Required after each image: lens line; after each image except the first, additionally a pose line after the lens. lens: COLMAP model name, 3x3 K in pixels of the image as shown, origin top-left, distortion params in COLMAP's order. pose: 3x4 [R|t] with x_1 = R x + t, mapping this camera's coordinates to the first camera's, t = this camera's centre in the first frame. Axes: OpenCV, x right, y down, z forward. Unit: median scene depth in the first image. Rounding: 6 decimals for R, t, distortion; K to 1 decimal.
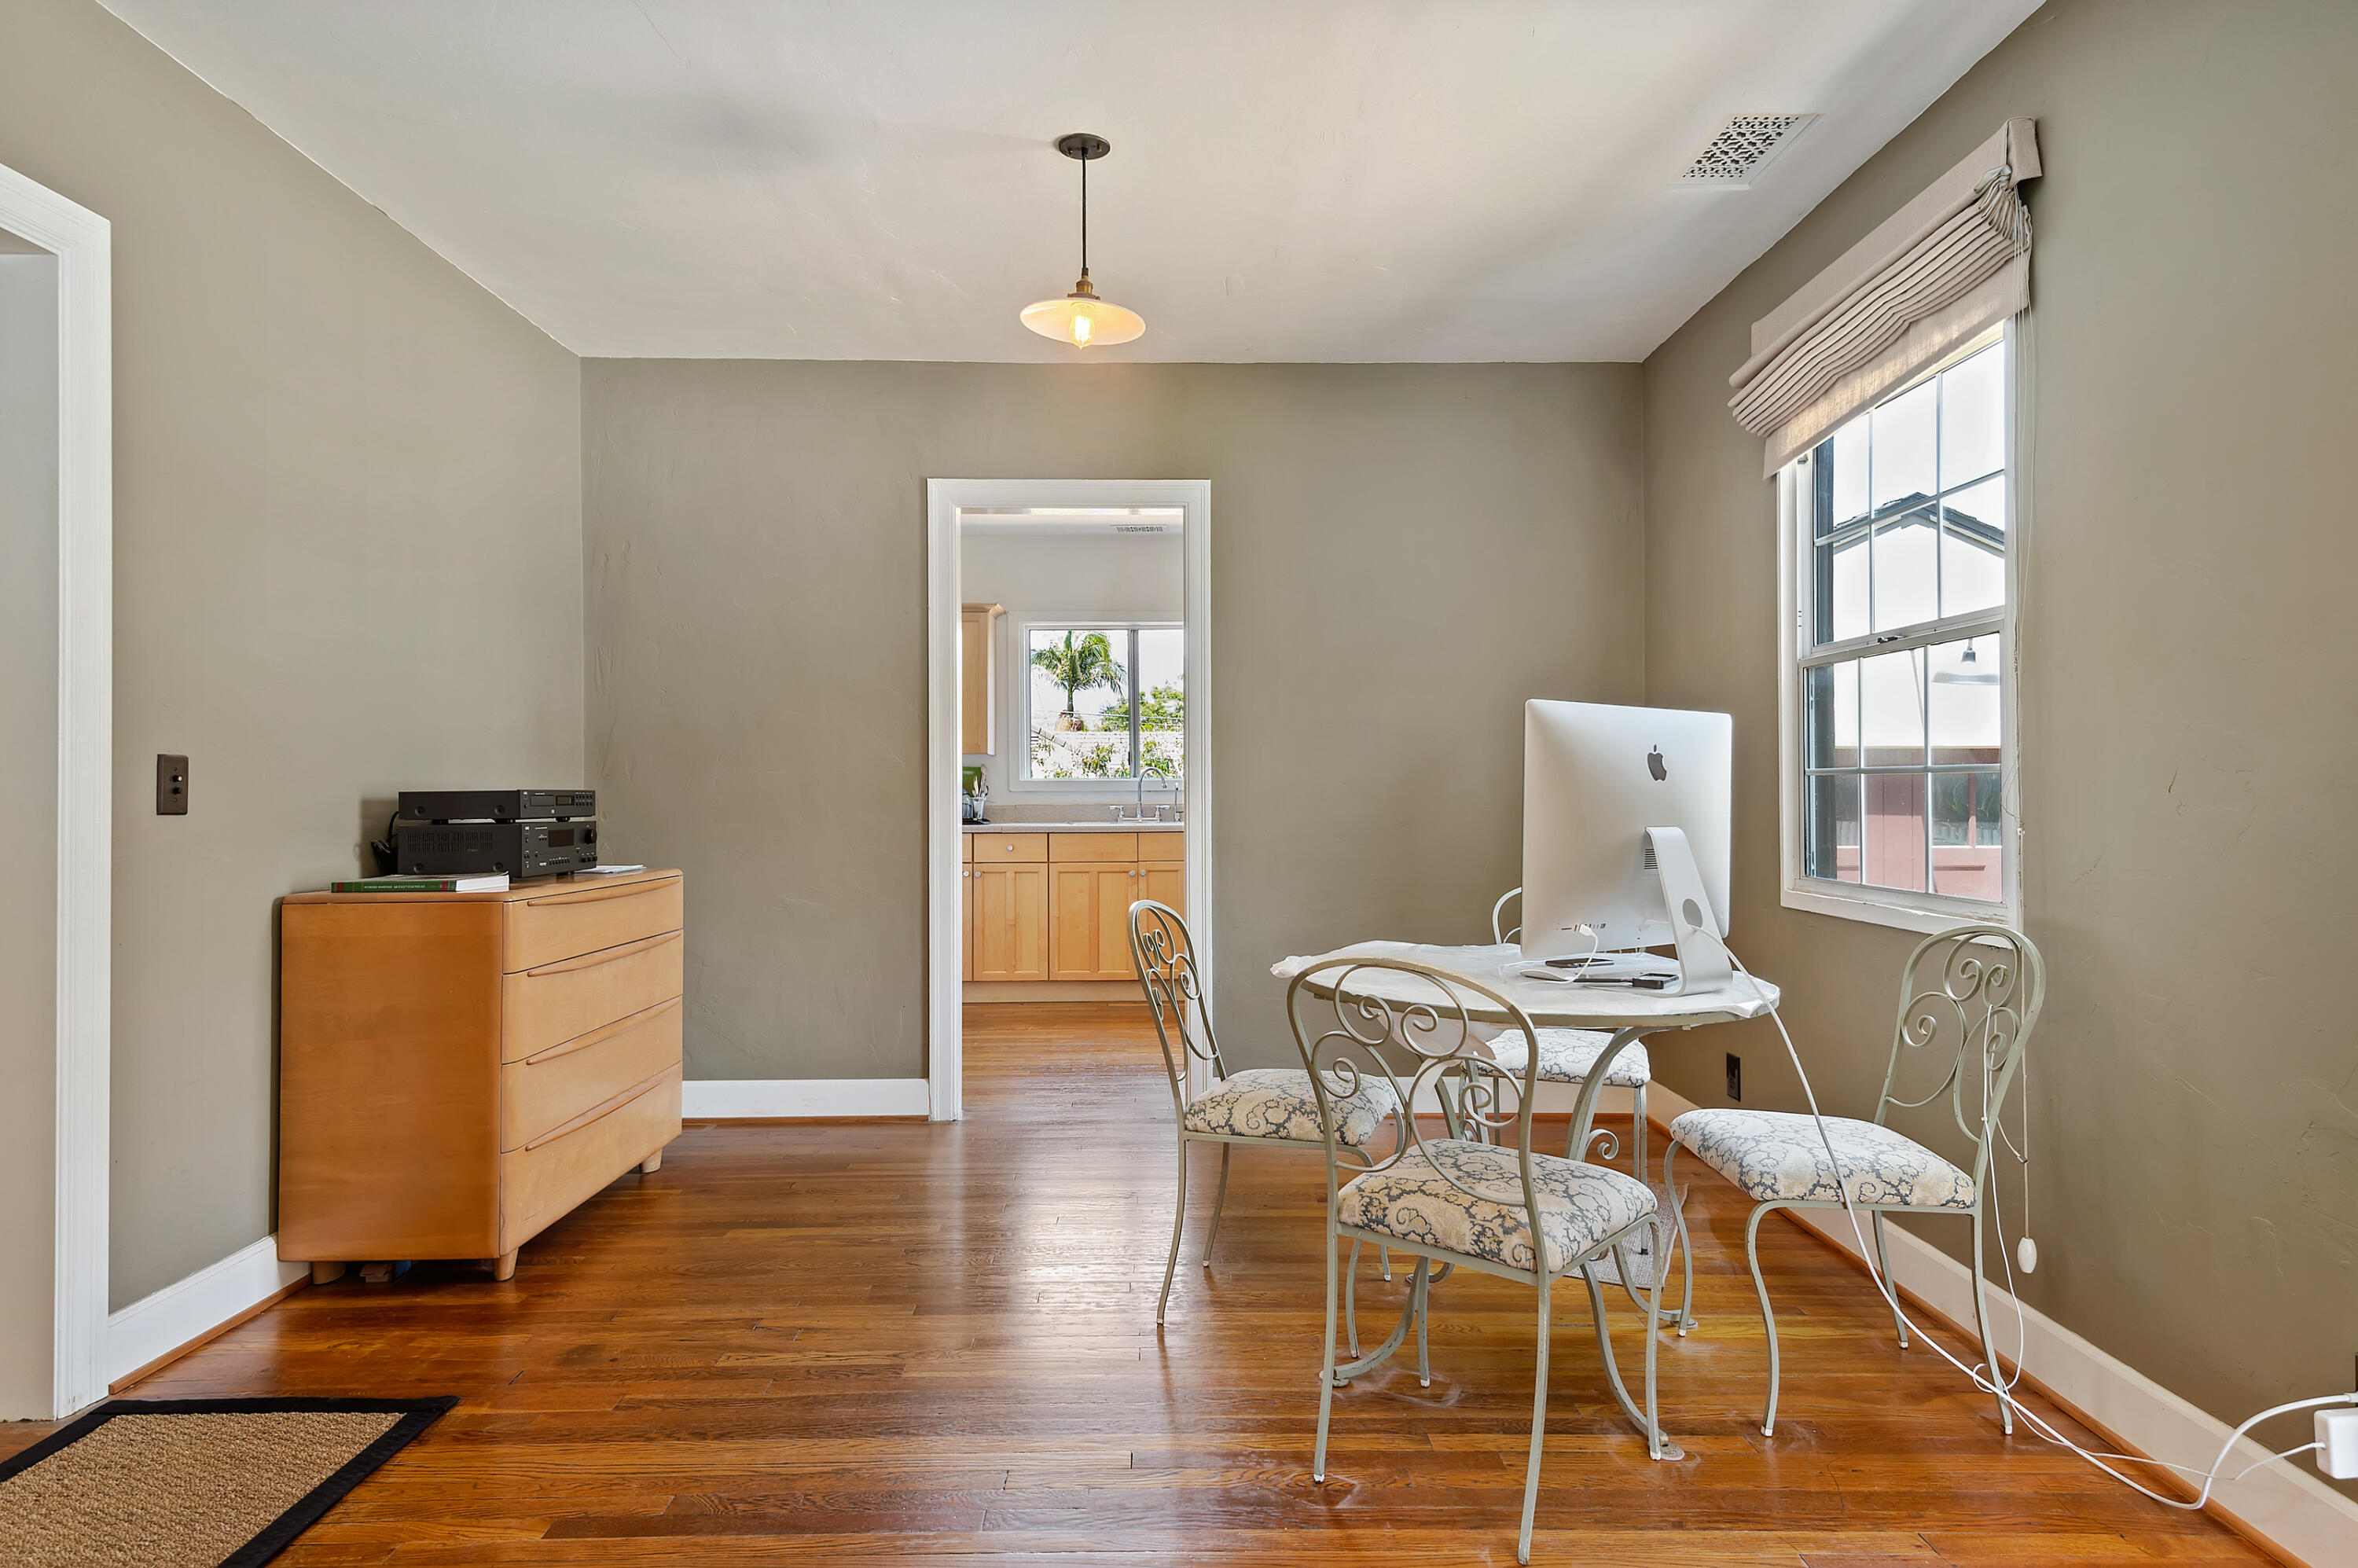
lens RADIAL K [[1359.6, 0, 1186.4], [0, 1359.6, 774.3], [0, 0, 1]] dist [0.006176, 0.000130]
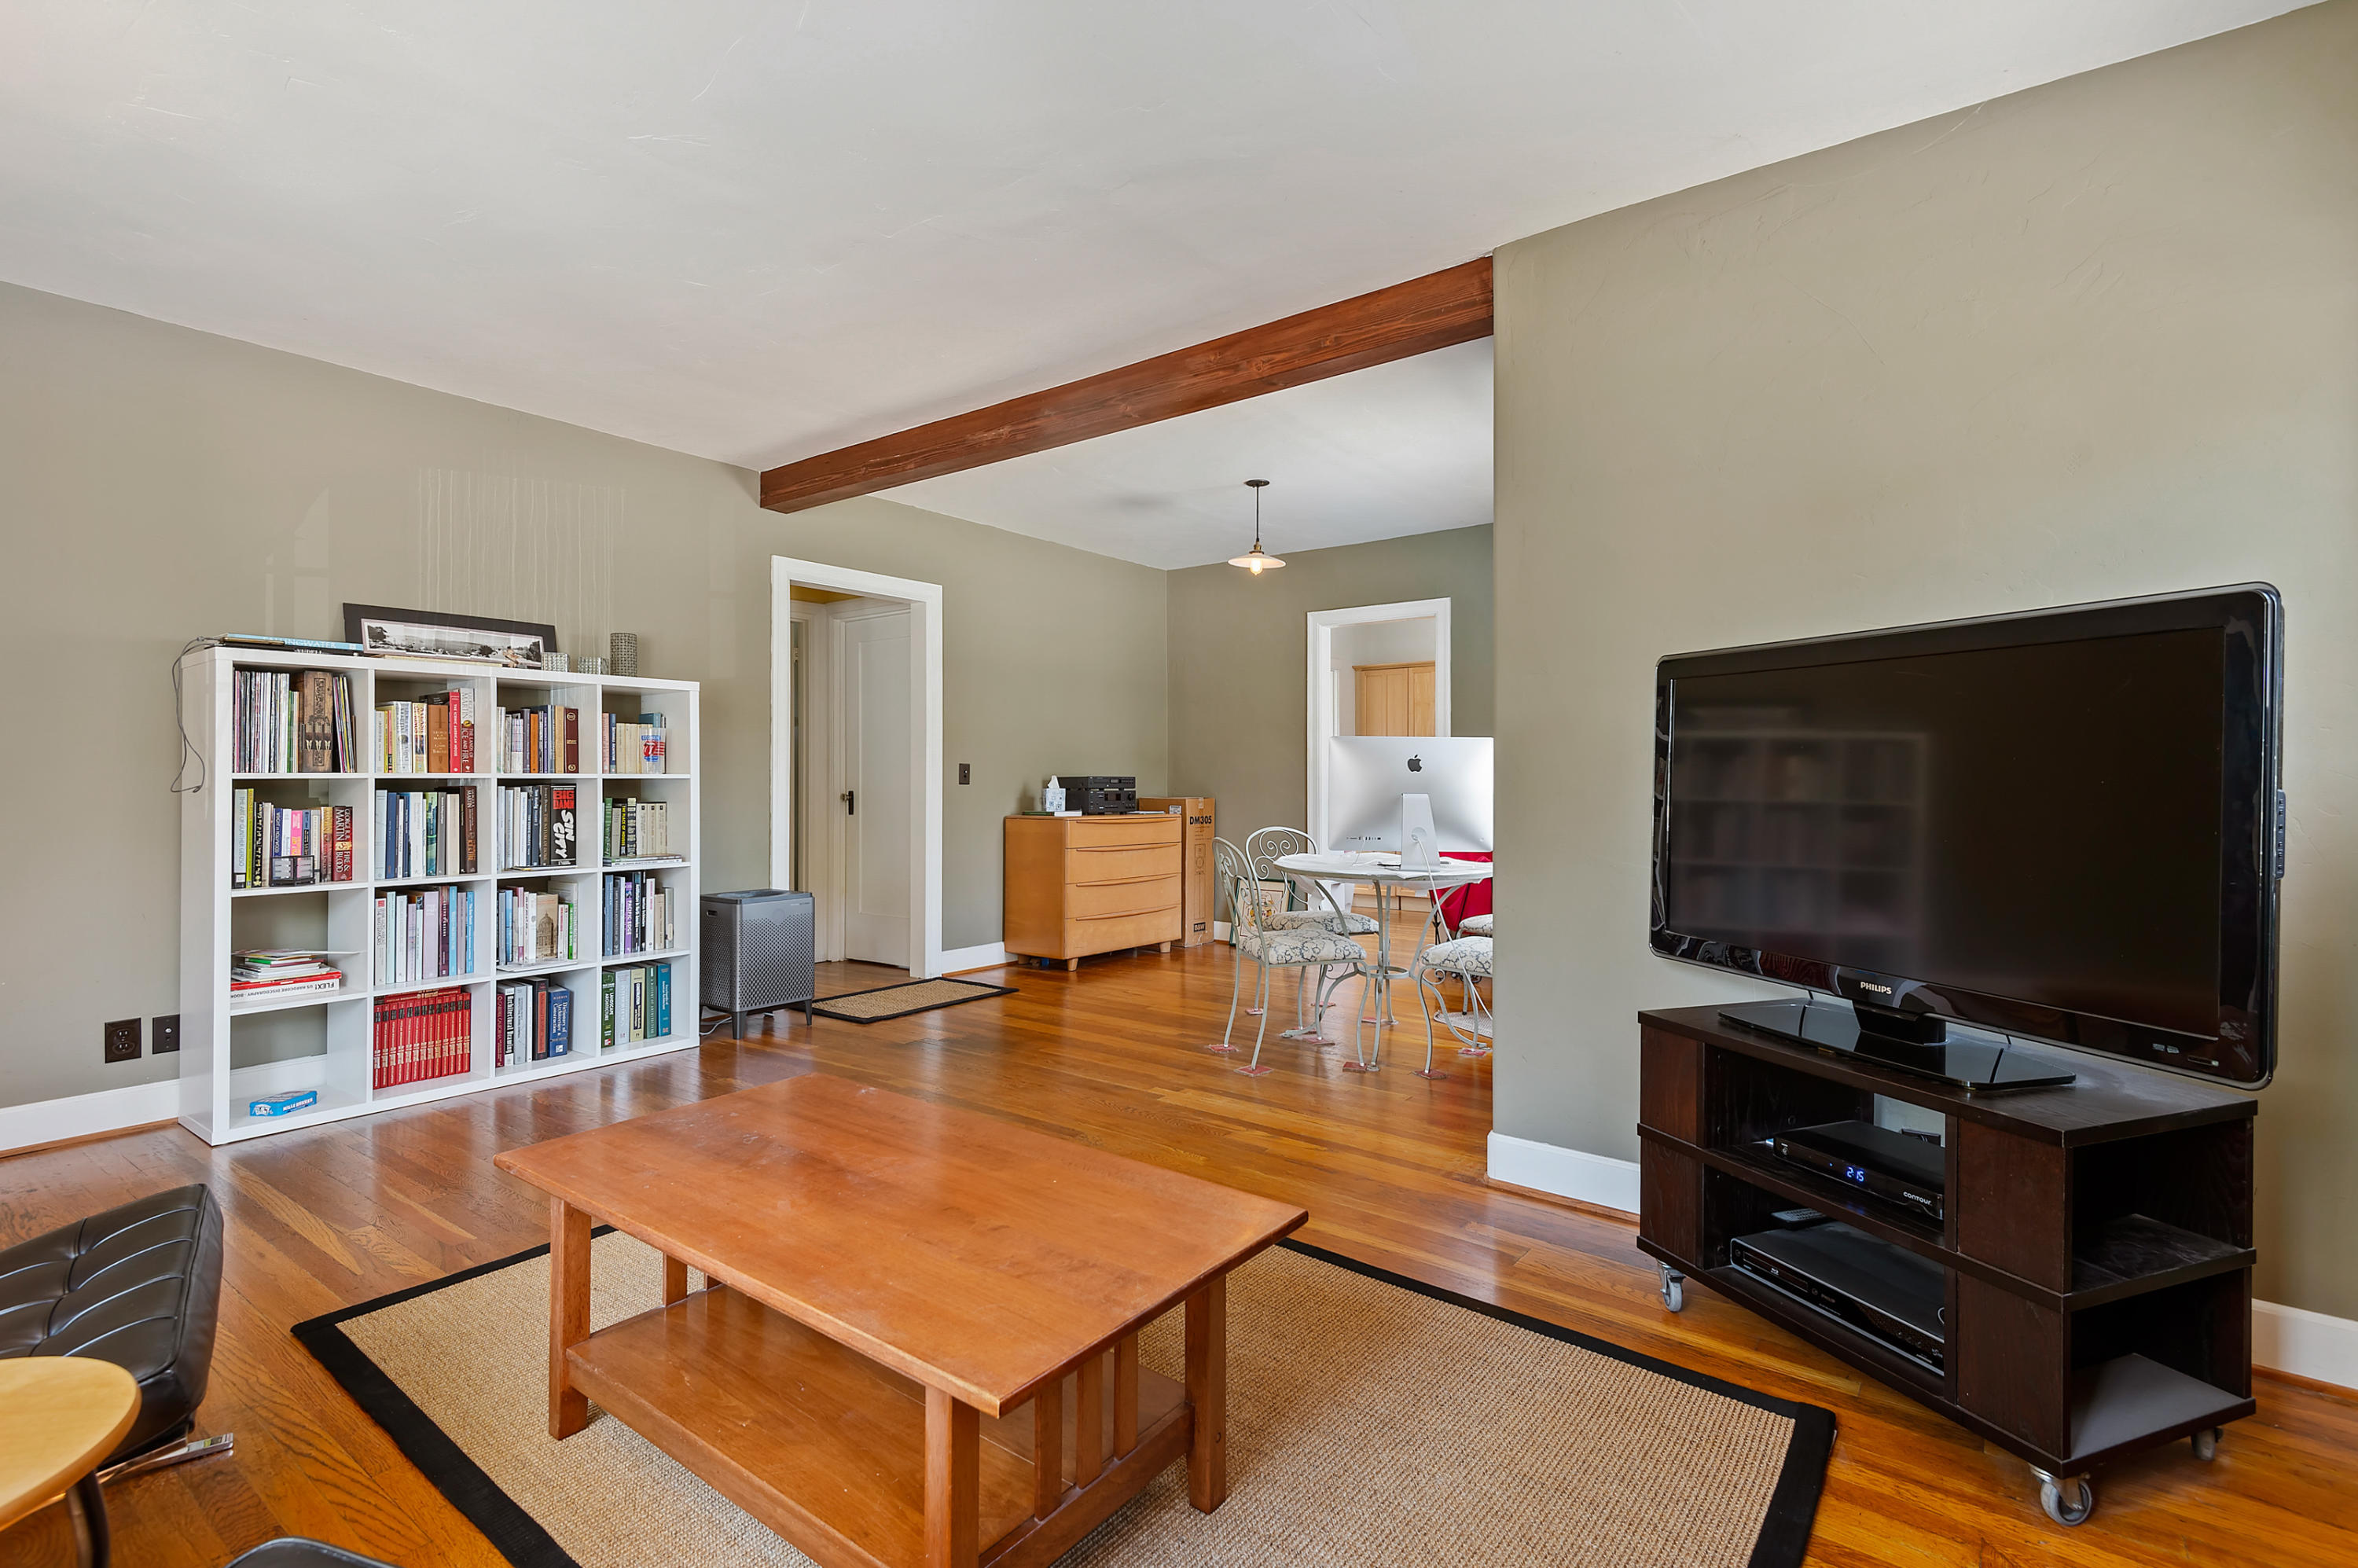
lens RADIAL K [[1089.8, 0, 1180.3], [0, 1089.8, 781.6], [0, 0, 1]] dist [-0.000178, -0.000001]
pose [[0.786431, 0.003354, -0.617669, 0.924680], [0.006121, 0.999894, 0.013223, -0.003809], [0.617647, -0.014180, 0.786327, -0.469451]]
